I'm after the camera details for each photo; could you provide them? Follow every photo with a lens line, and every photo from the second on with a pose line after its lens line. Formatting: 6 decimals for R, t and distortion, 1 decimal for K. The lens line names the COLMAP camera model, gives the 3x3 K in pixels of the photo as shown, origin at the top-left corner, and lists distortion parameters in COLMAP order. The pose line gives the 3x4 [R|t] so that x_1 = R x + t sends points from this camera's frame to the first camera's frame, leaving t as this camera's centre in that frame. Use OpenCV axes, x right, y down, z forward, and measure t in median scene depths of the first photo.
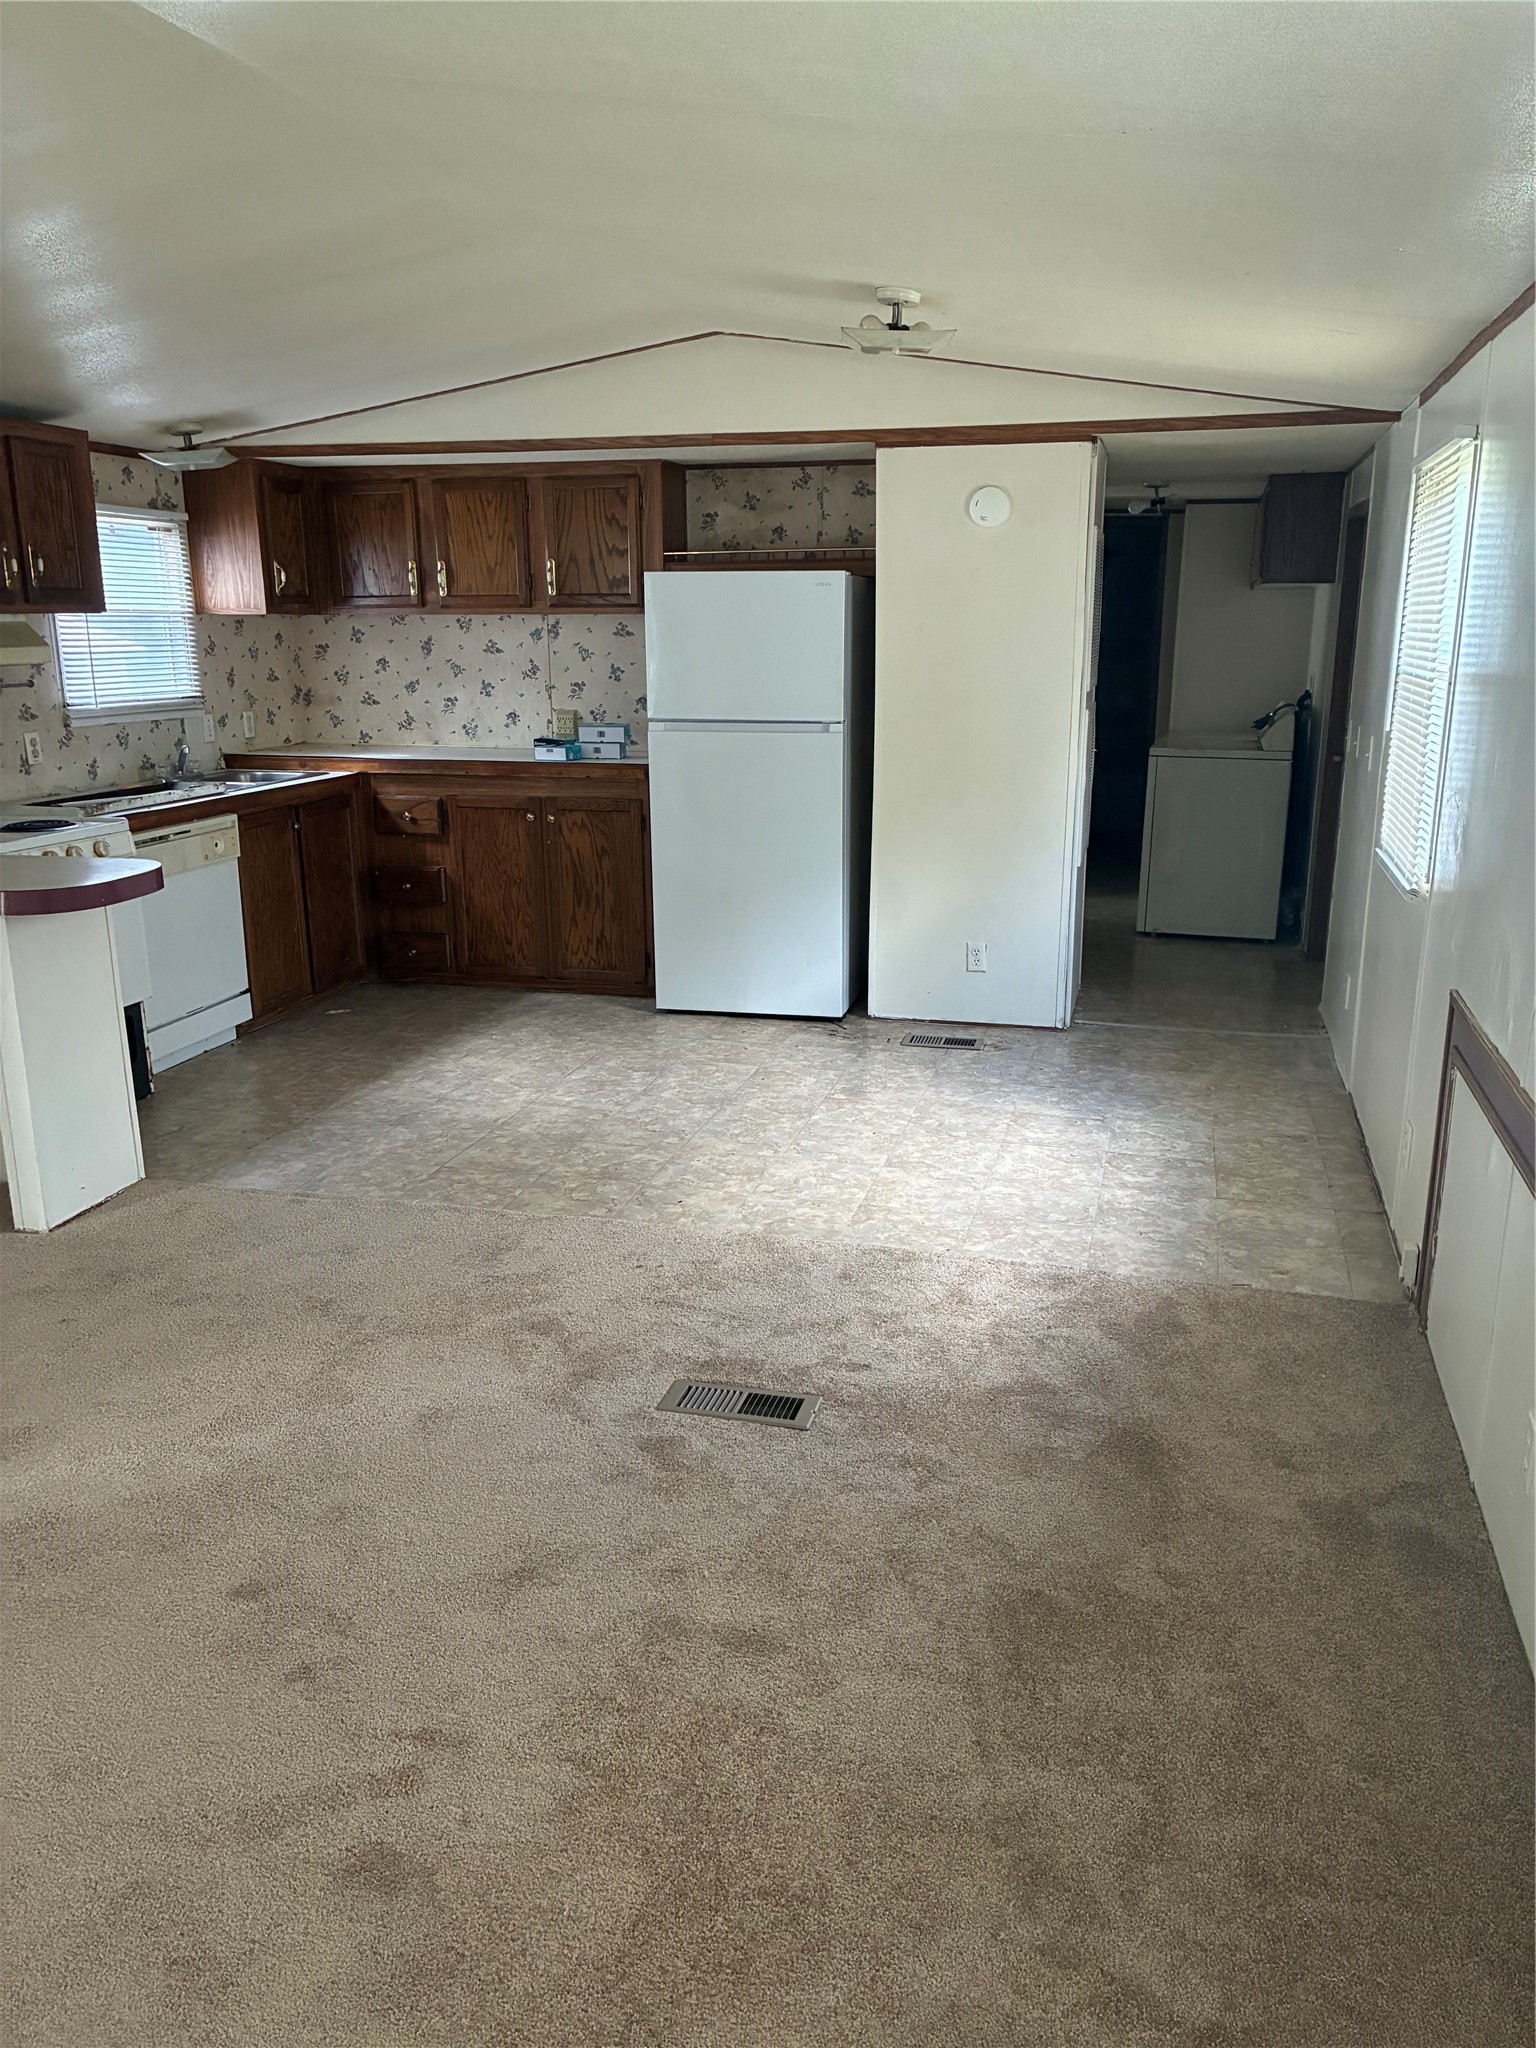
lens RADIAL K [[1552.3, 0, 771.1], [0, 1552.3, 1019.3], [0, 0, 1]] dist [0.056597, -0.060124]
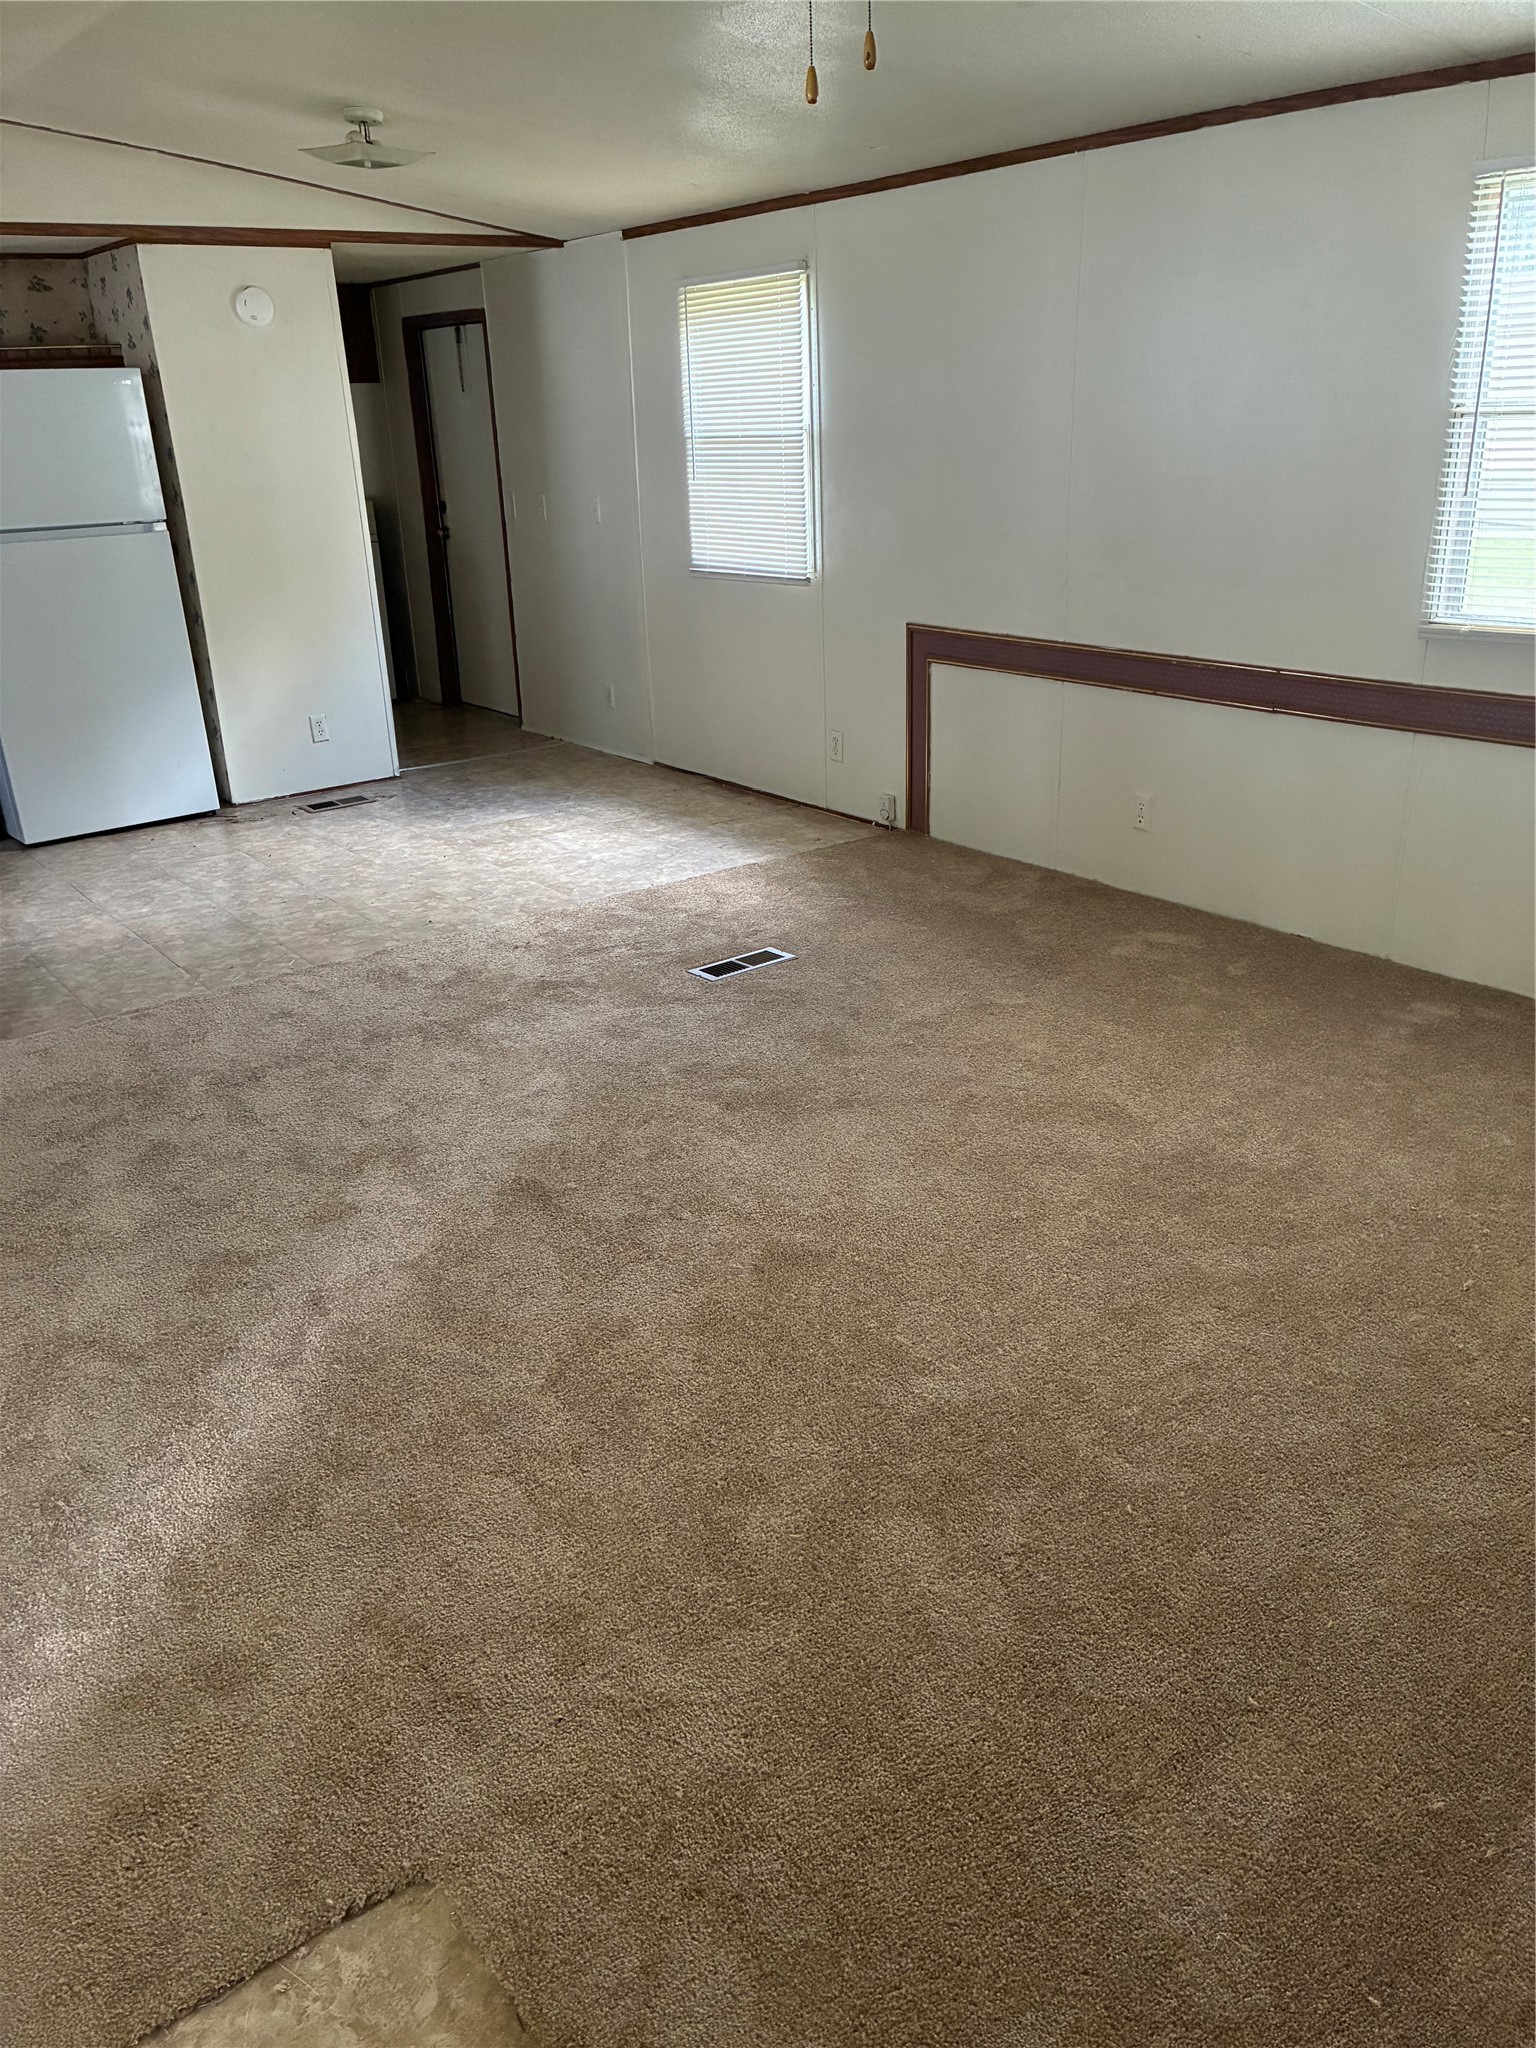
lens RADIAL K [[1552.3, 0, 768.1], [0, 1552.3, 1028.7], [0, 0, 1]] dist [0.056597, -0.060124]
pose [[0.628976, -0.311293, 0.712380, -0.679541], [0.232978, 0.949694, 0.209292, 0.006432], [-0.741694, 0.034329, 0.669859, 0.018751]]
